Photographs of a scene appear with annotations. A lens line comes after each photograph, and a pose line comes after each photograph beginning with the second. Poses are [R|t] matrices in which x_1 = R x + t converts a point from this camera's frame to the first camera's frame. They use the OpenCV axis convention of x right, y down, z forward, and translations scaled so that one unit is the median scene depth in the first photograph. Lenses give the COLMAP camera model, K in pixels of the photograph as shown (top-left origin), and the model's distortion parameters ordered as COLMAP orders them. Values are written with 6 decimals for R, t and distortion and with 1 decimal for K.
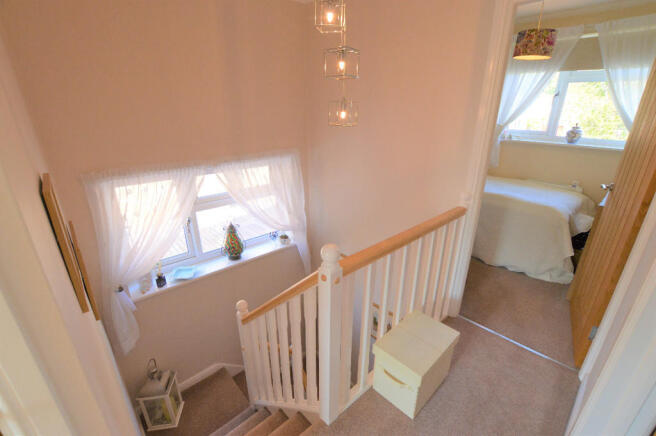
lens RADIAL K [[293.9, 0, 330.8], [0, 293.9, 221.9], [0, 0, 1]] dist [-0.039184, 0.007914]
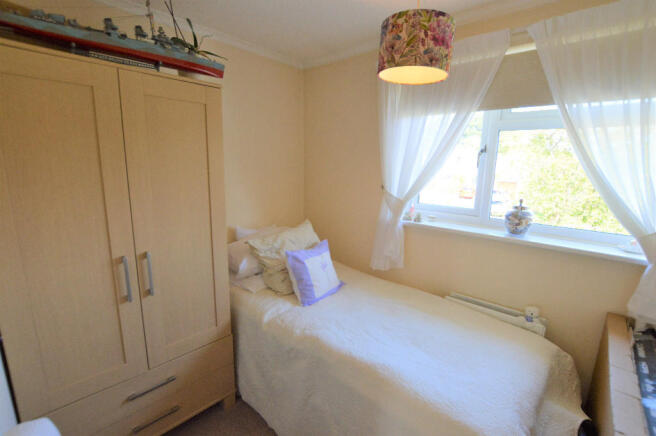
lens RADIAL K [[293.9, 0, 330.8], [0, 293.9, 221.9], [0, 0, 1]] dist [-0.039184, 0.007914]
pose [[0.996104, -0.000970, 0.088182, 0.452280], [0.016271, 0.984794, -0.172960, -0.215037], [-0.086673, 0.173721, 0.980973, 0.497438]]
